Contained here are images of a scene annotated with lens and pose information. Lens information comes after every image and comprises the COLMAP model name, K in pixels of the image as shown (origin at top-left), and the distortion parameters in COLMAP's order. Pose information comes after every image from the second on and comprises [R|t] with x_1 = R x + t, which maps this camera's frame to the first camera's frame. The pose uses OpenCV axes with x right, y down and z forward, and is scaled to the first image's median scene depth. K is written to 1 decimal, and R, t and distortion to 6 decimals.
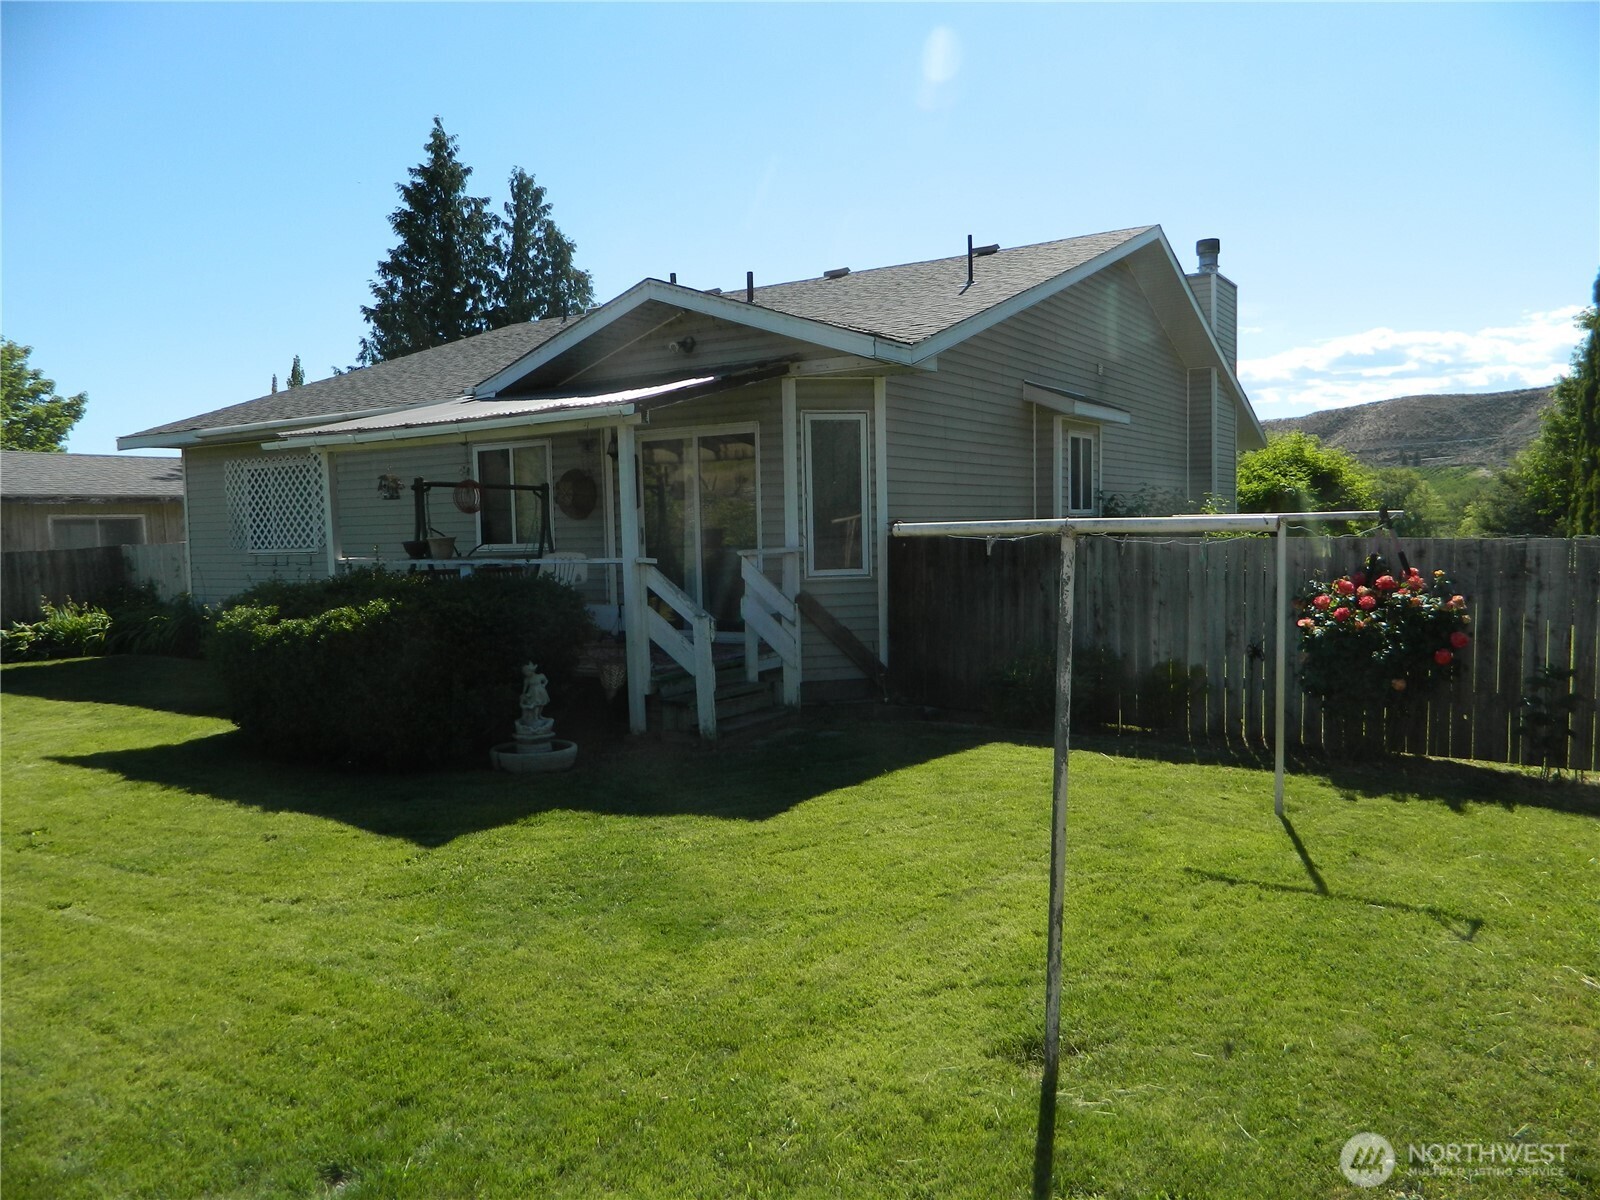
lens RADIAL K [[1179.3, 0, 801.5], [0, 1179.3, 595.4], [0, 0, 1]] dist [0.012645, -0.002912]
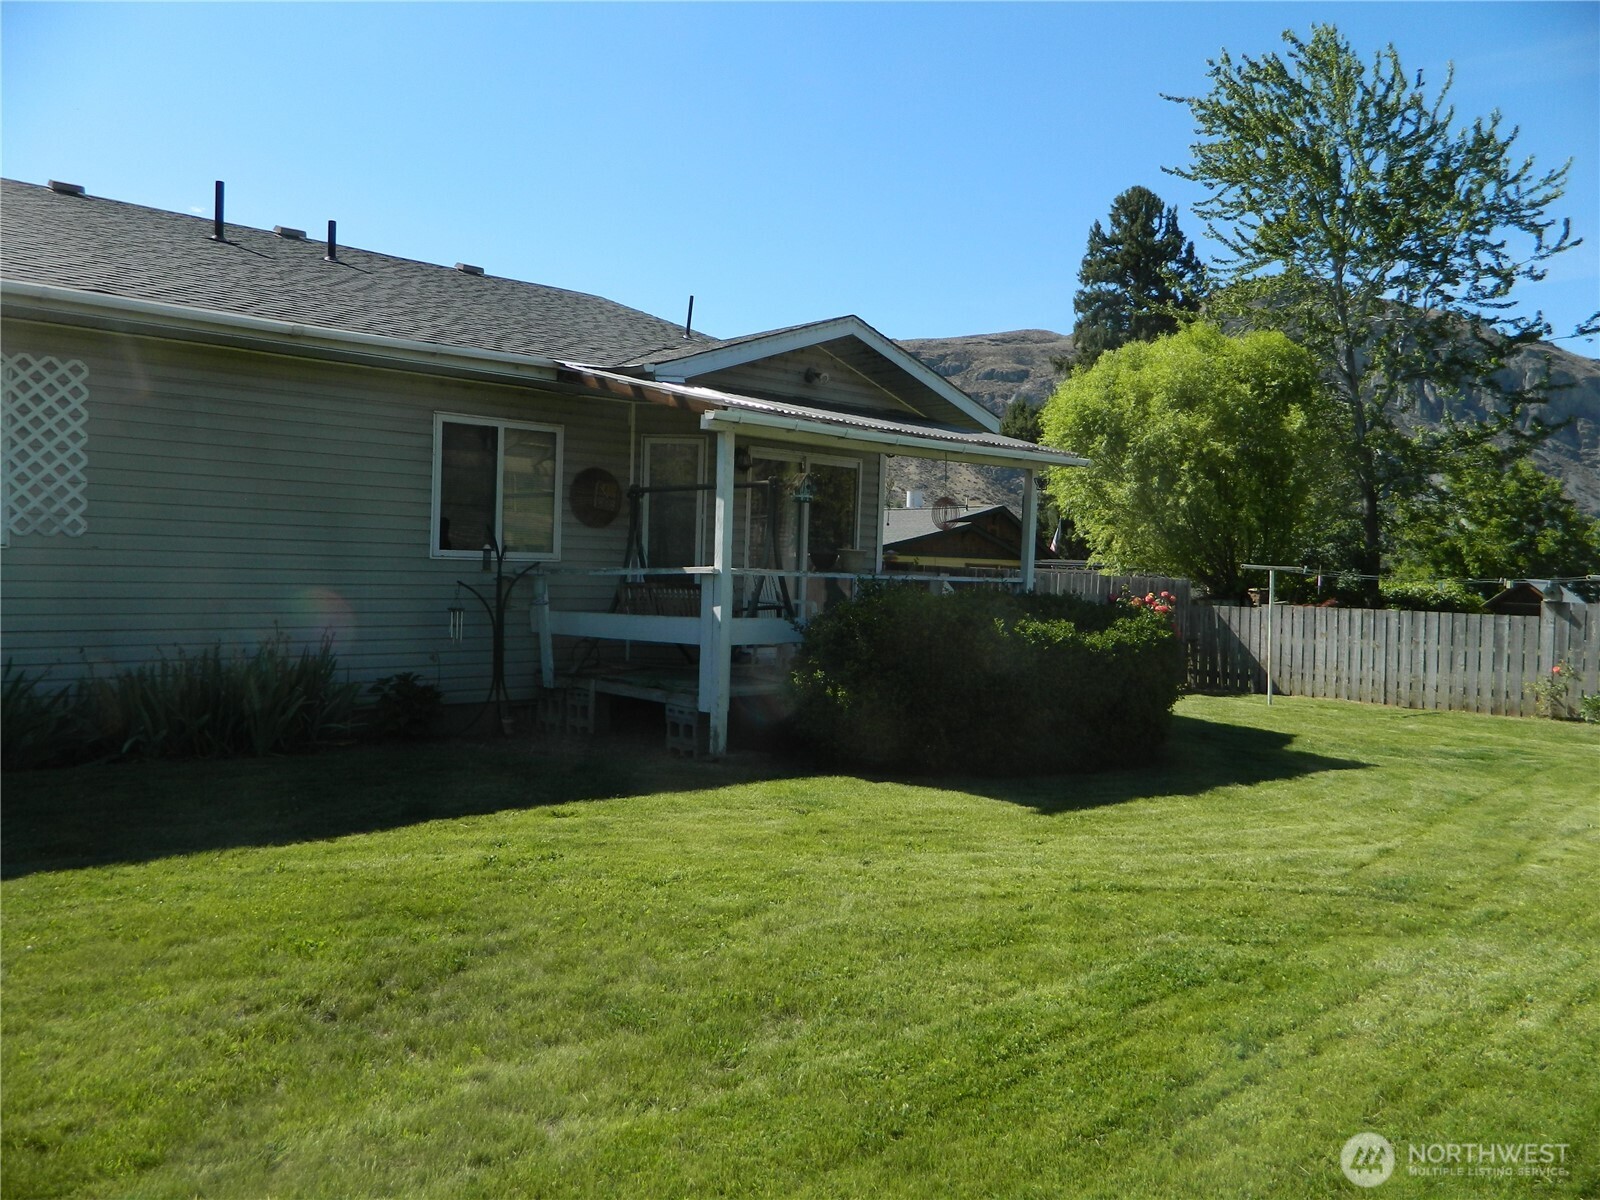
lens RADIAL K [[1179.3, 0, 807.5], [0, 1179.3, 601.9], [0, 0, 1]] dist [0.012645, -0.002912]
pose [[0.294692, 0.008036, 0.955559, -0.907840], [0.016531, 0.999772, -0.013506, 0.003464], [-0.955449, 0.019776, 0.294492, 0.571091]]
